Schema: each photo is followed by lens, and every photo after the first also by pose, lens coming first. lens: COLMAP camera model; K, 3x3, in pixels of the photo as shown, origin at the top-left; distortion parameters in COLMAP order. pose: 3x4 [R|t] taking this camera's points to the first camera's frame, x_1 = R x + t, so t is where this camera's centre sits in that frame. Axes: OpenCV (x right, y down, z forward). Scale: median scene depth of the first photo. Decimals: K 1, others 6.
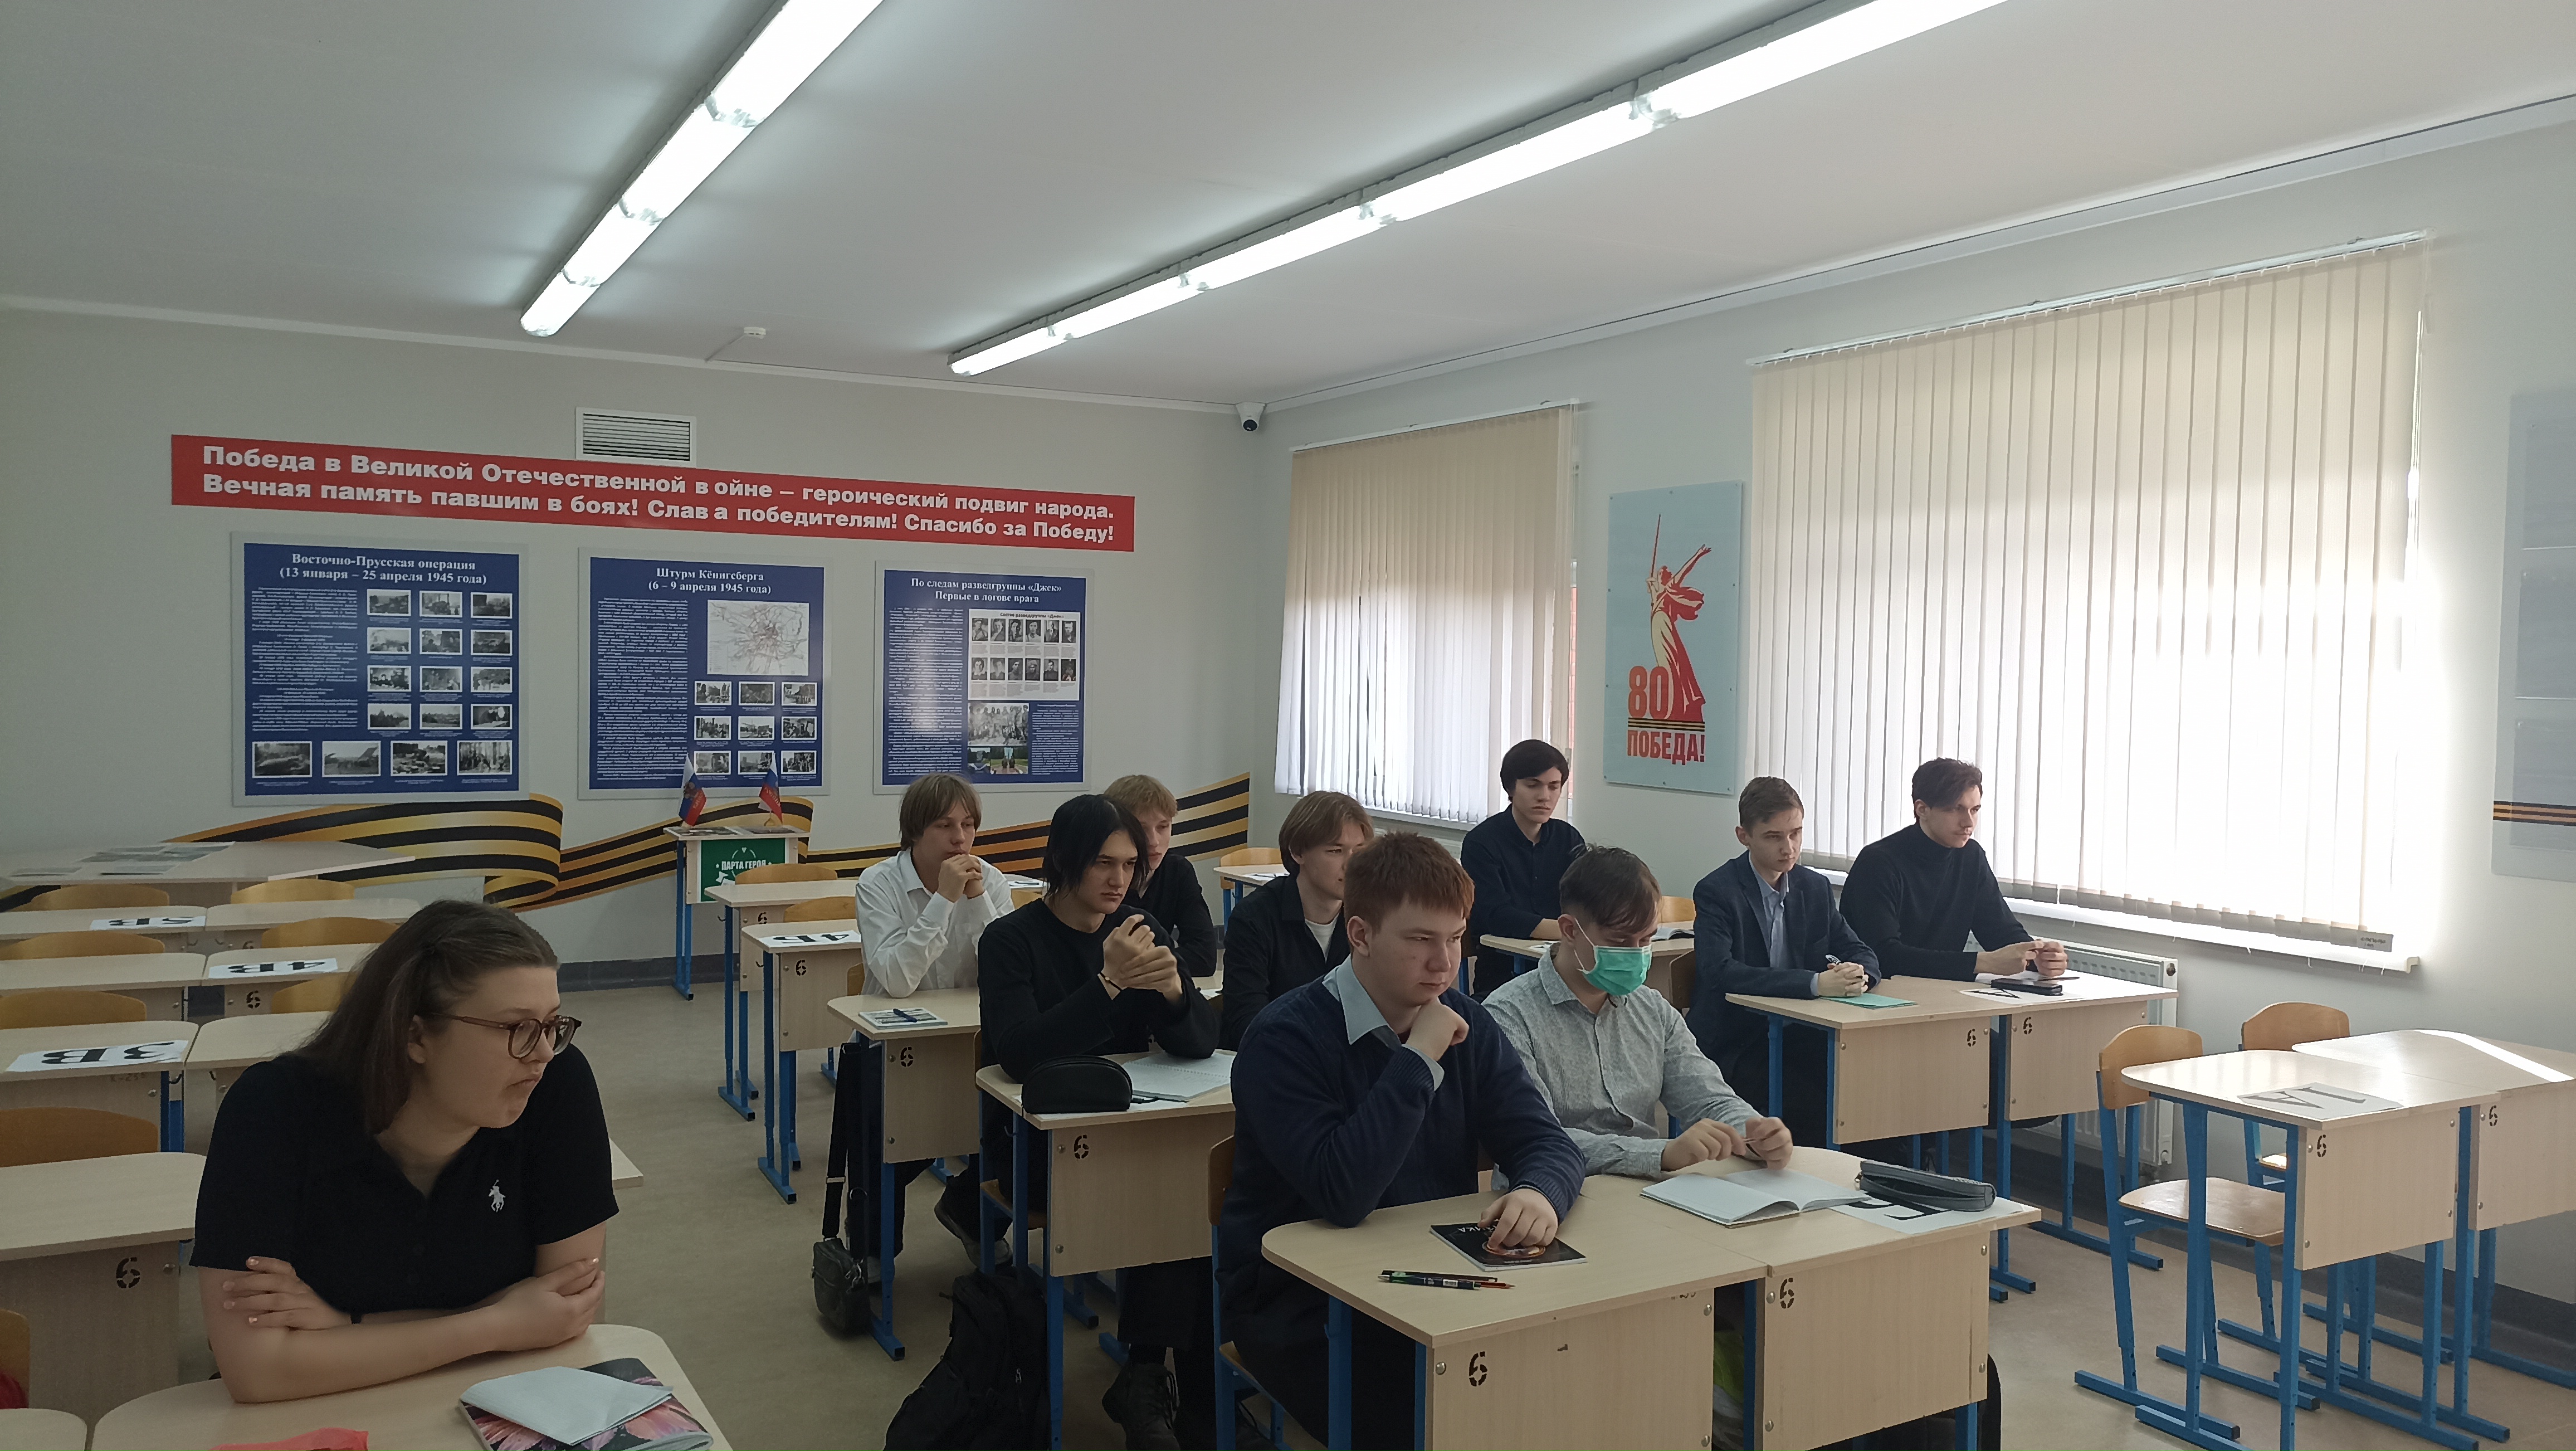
lens RADIAL K [[1885.8, 0, 1301.8], [0, 1885.8, 732.1], [0, 0, 1]] dist [0.060339, -0.061910]
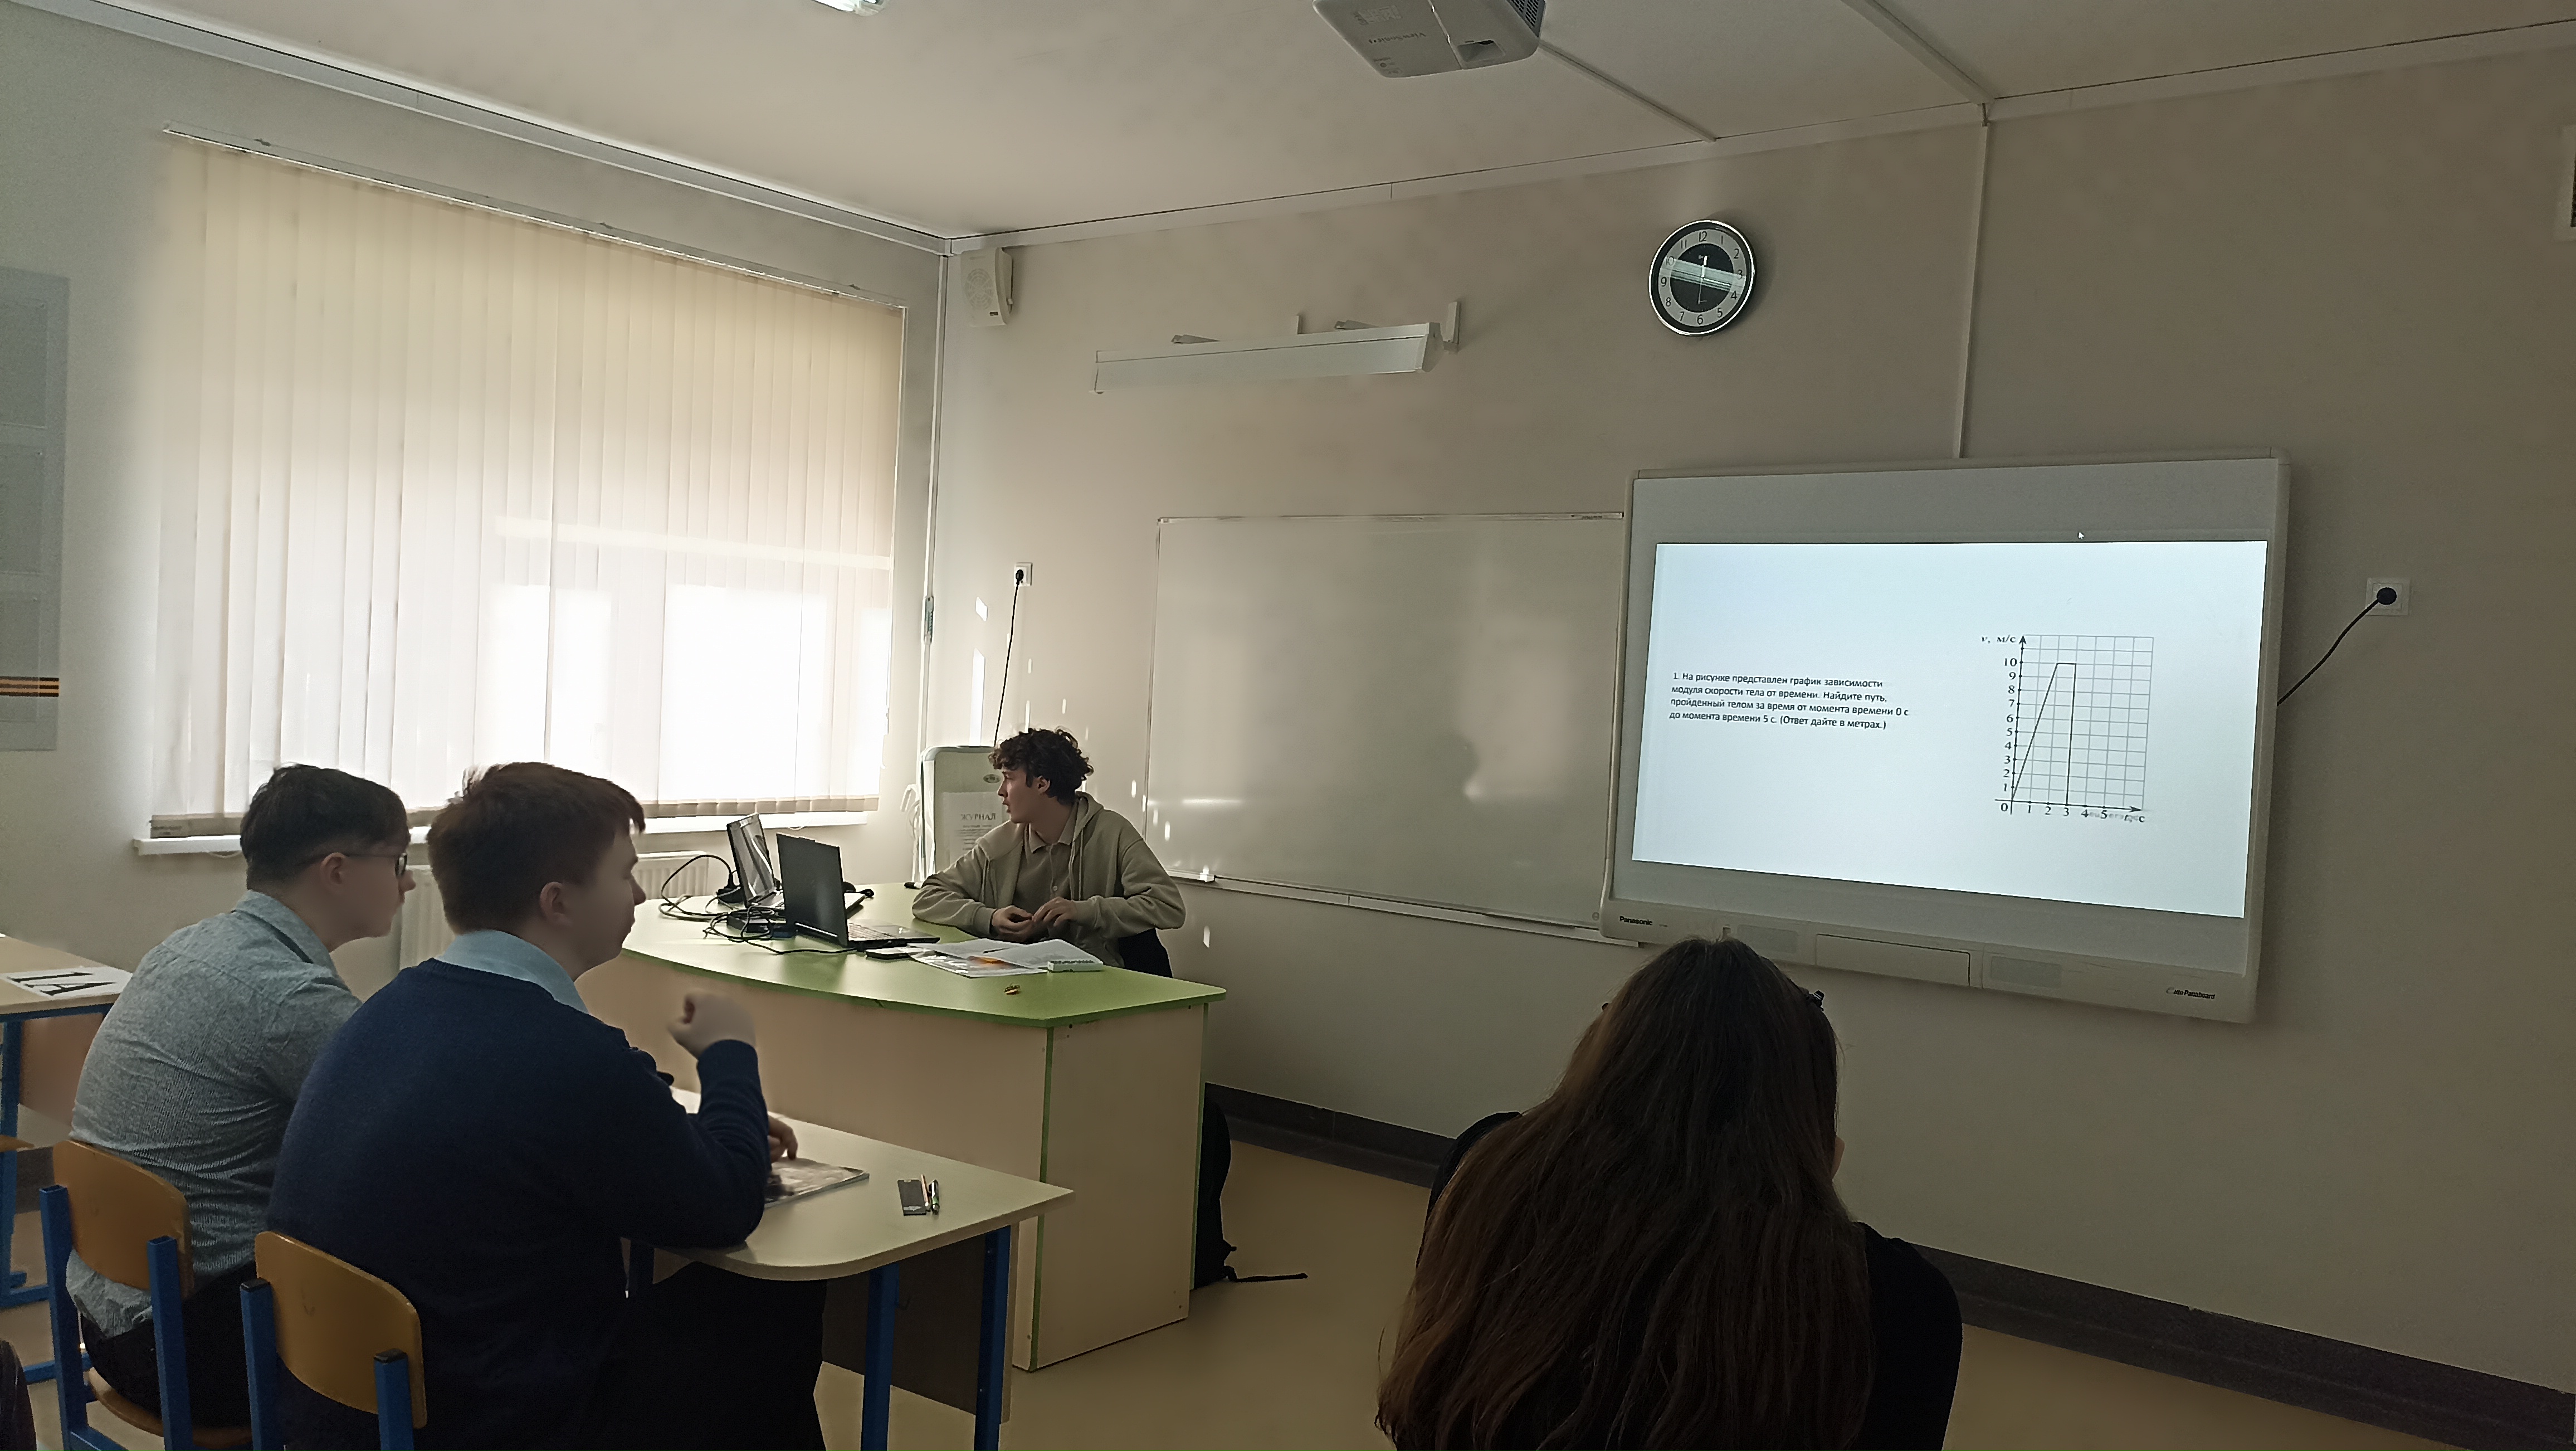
lens RADIAL K [[1885.8, 0, 1291.4], [0, 1885.8, 722.7], [0, 0, 1]] dist [0.060339, -0.061910]
pose [[-0.389294, -0.064814, 0.918830, -0.369860], [-0.022935, 0.997894, 0.060674, -0.007463], [-0.920828, 0.002547, -0.389961, 0.496791]]
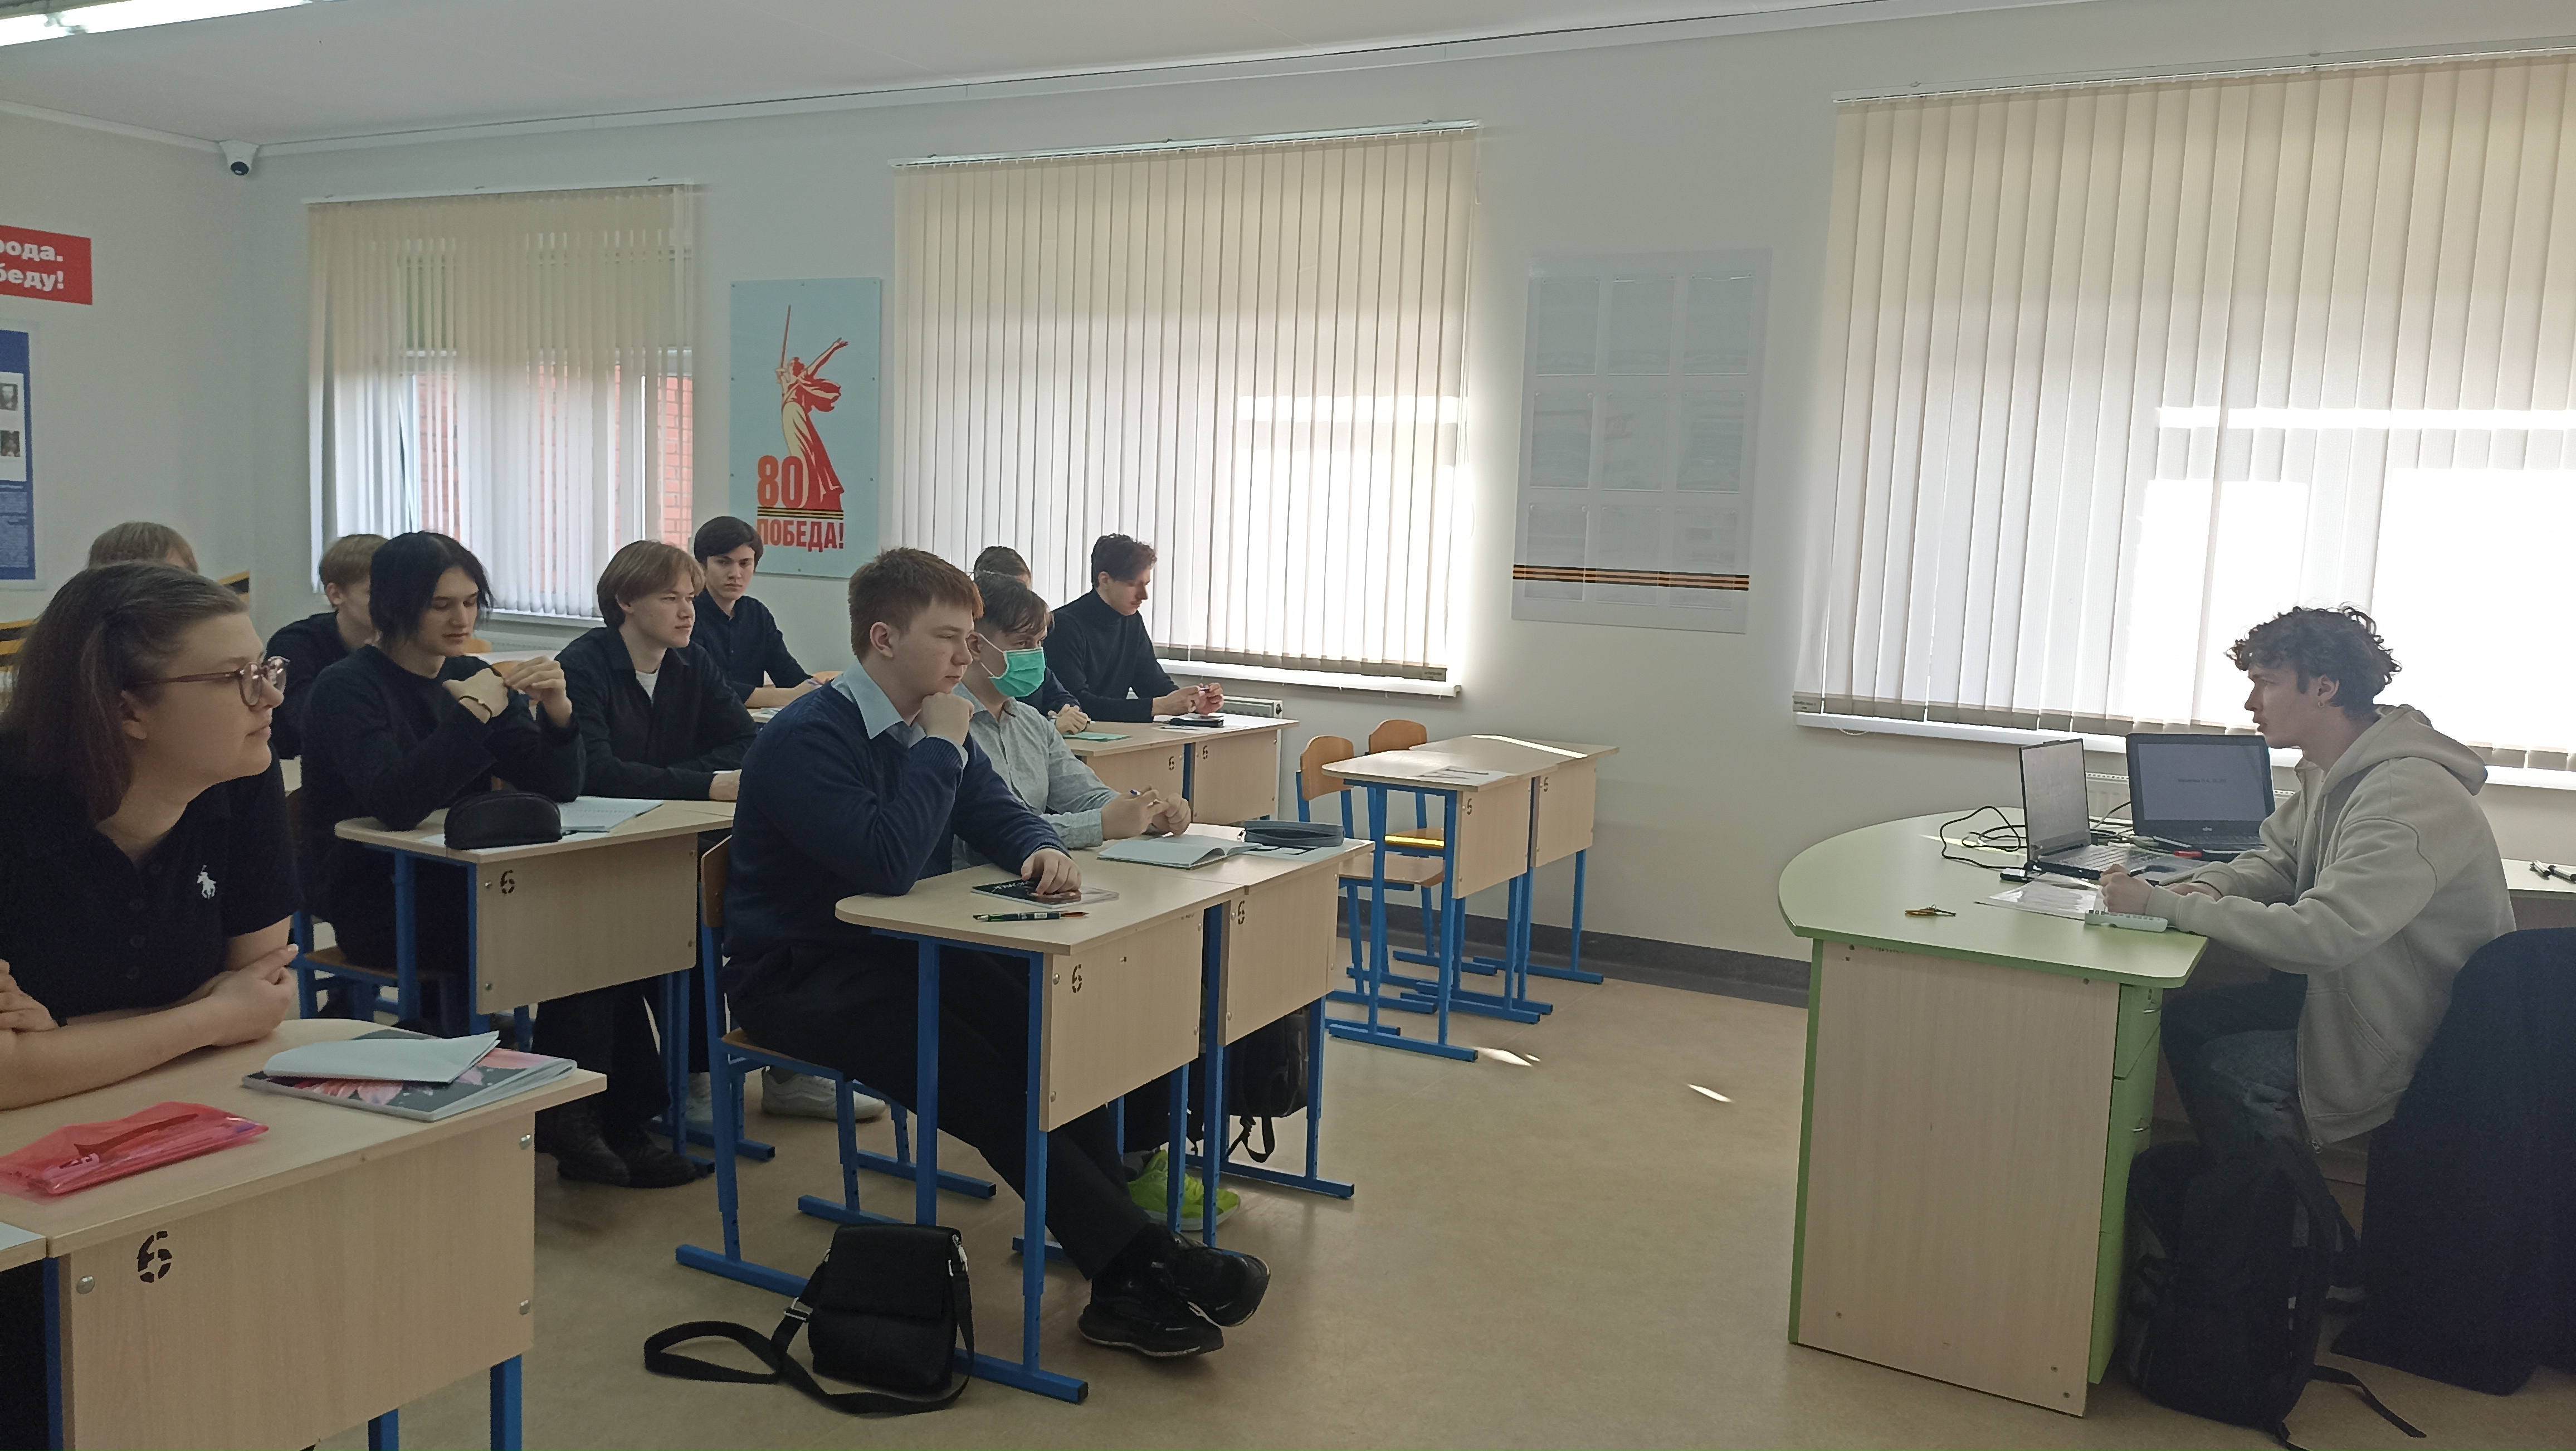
lens RADIAL K [[1885.8, 0, 1284.5], [0, 1885.8, 731.1], [0, 0, 1]] dist [0.060339, -0.061910]
pose [[0.839825, -0.041376, 0.541278, -0.178656], [-0.004082, 0.996582, 0.082513, 0.033543], [-0.542842, -0.071506, 0.836785, -0.022341]]
